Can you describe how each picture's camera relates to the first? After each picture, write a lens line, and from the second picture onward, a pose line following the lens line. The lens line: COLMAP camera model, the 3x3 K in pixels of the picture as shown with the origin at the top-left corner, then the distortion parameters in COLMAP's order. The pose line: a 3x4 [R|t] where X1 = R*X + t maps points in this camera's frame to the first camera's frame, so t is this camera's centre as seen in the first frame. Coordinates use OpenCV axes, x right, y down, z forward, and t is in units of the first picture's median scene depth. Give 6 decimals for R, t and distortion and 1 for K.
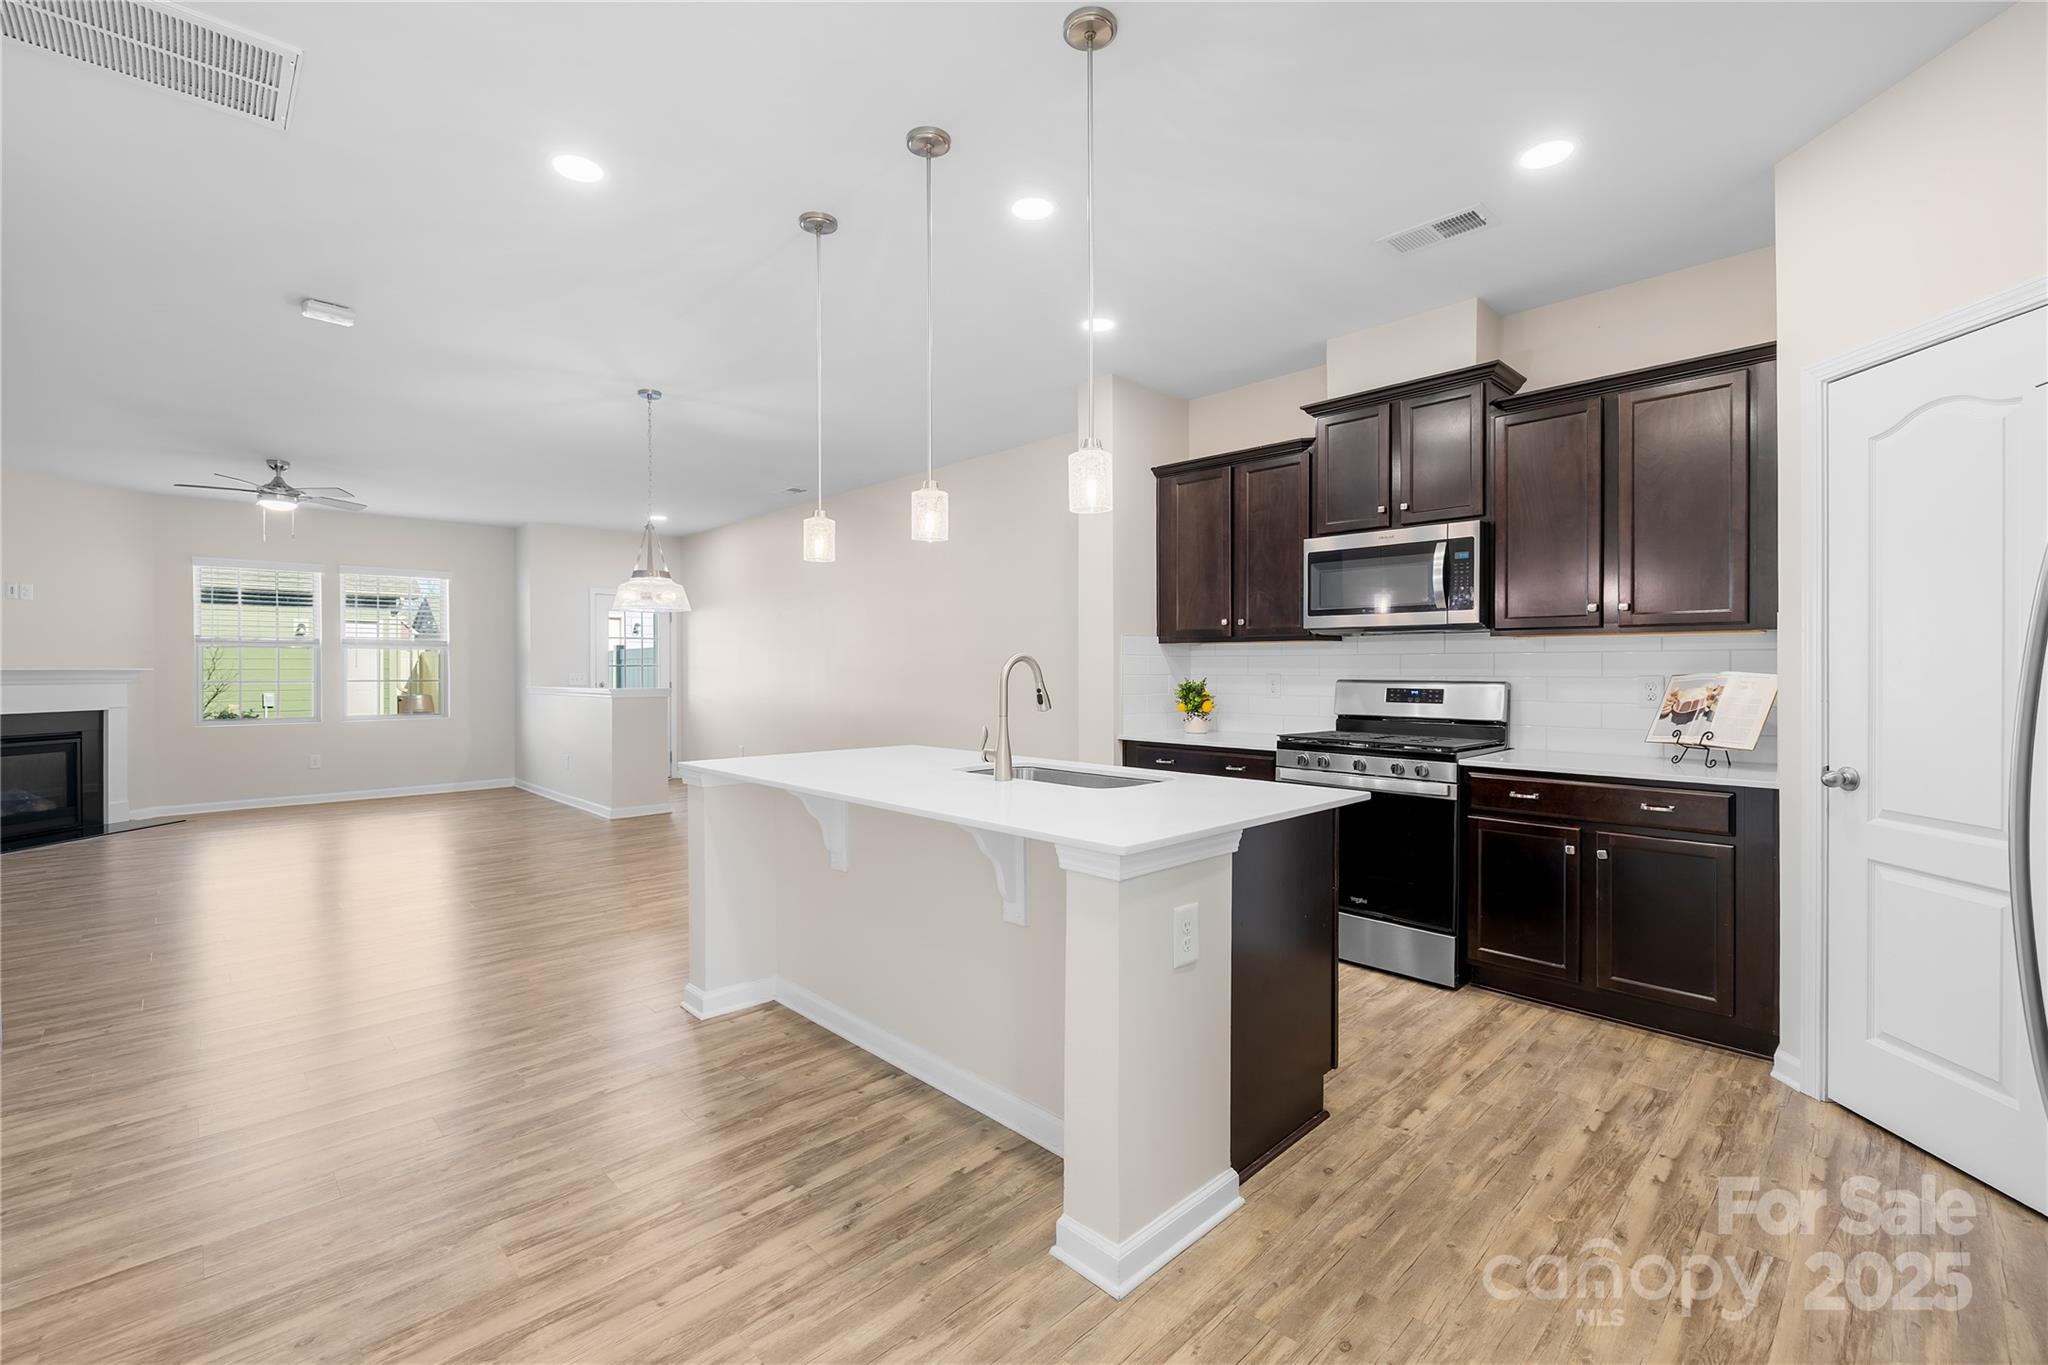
lens RADIAL K [[881.0, 0, 992.8], [0, 881.0, 676.4], [0, 0, 1]] dist [0.000179, 0.000321]
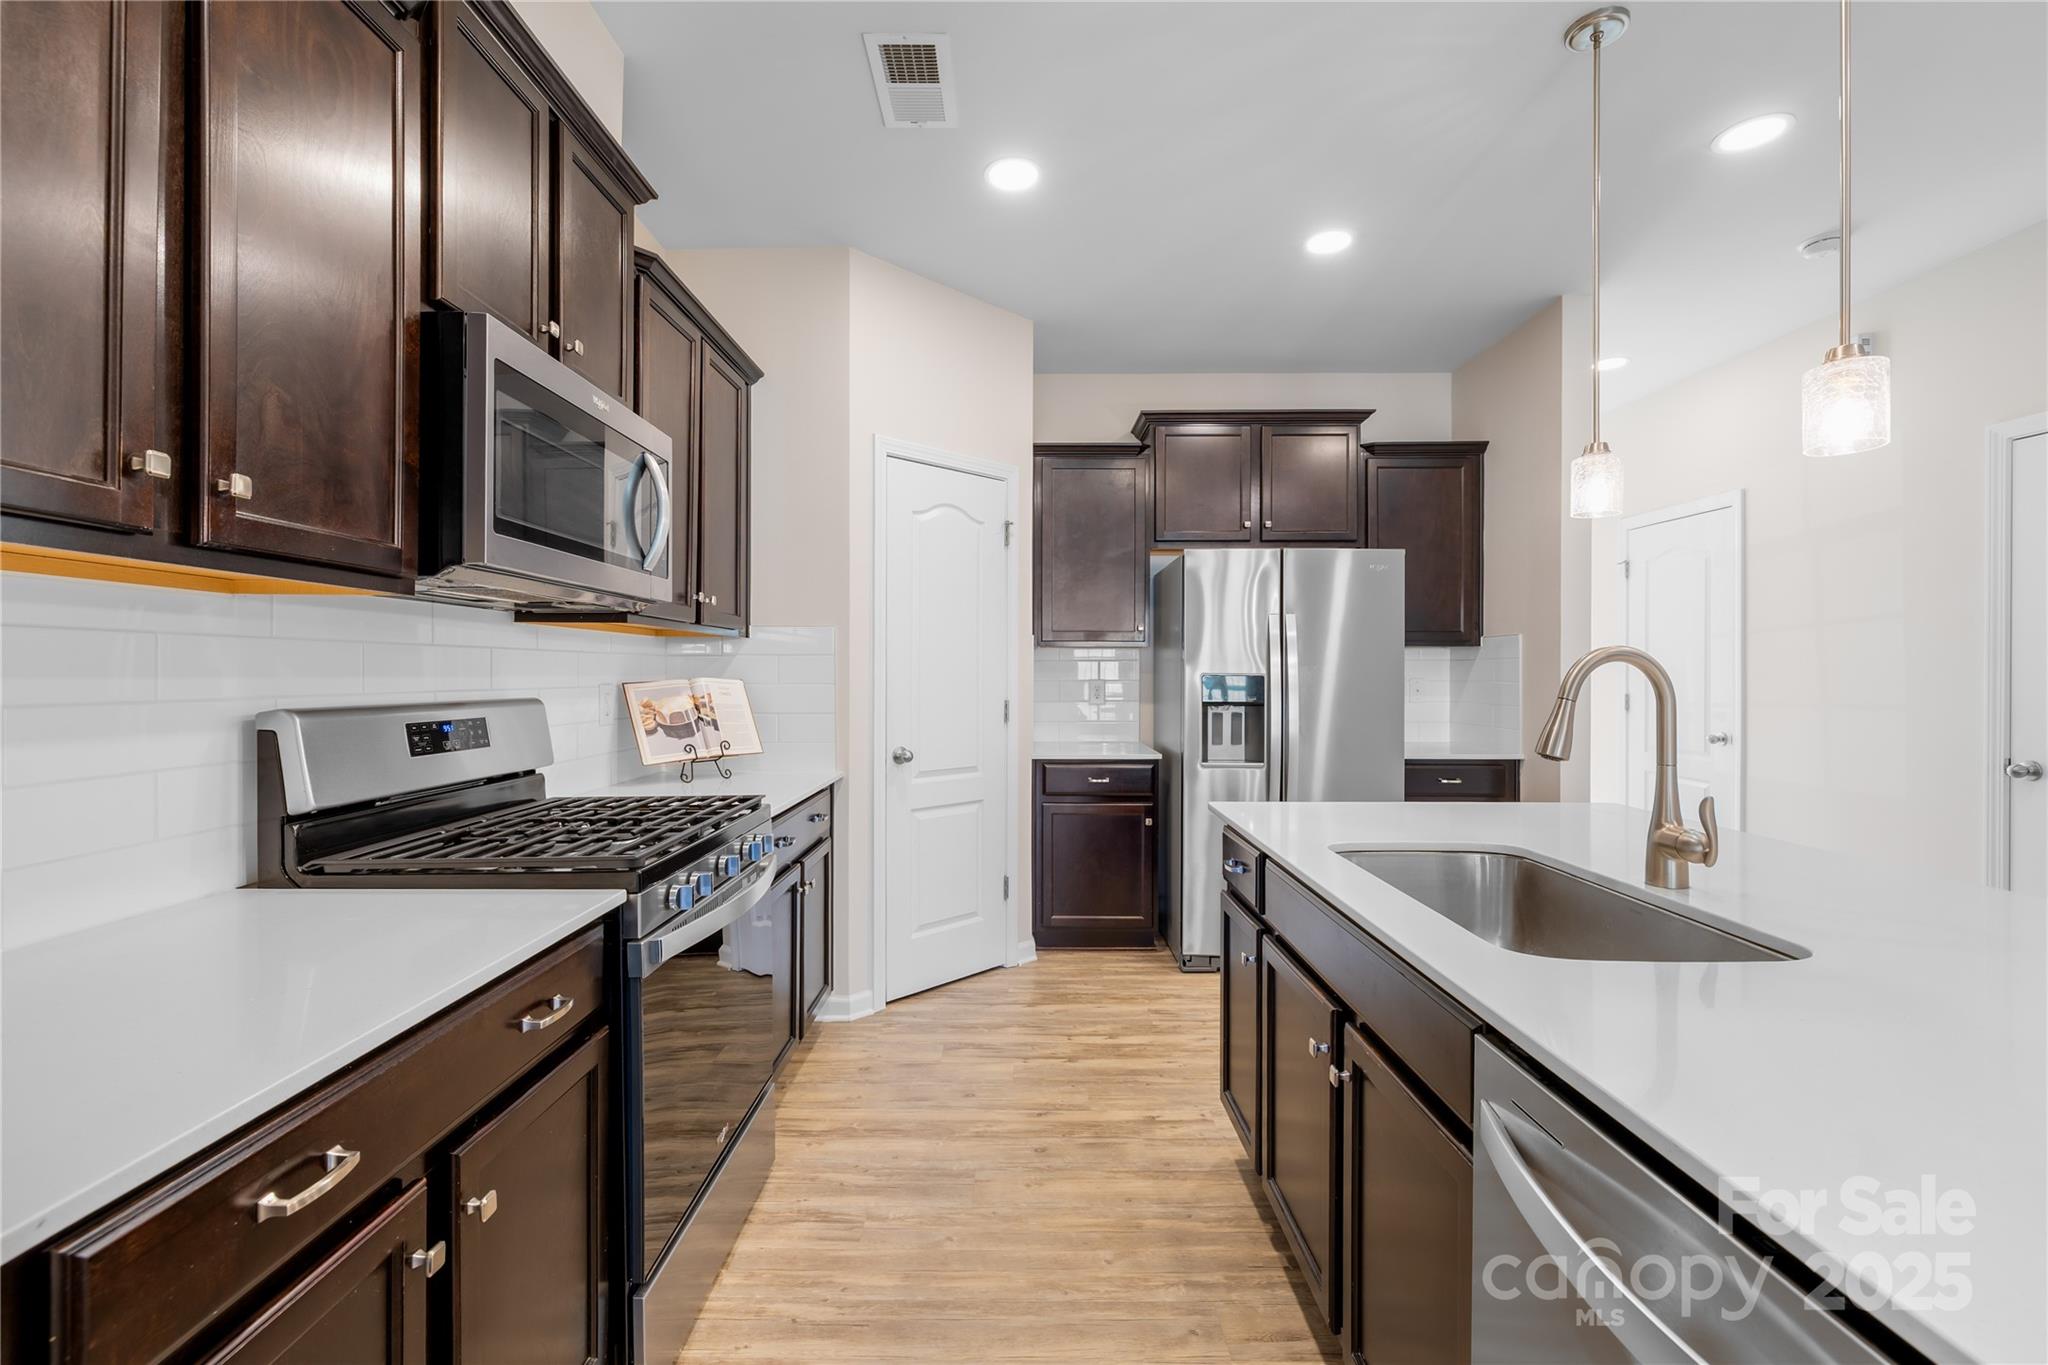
lens RADIAL K [[864.5, 0, 1004.7], [0, 864.5, 680.3], [0, 0, 1]] dist [-0.000321, 0.000135]
pose [[-0.725711, -0.004034, 0.687988, -0.053072], [0.007928, 0.999867, 0.014225, -0.015183], [-0.687954, 0.015778, -0.725583, 1.578690]]
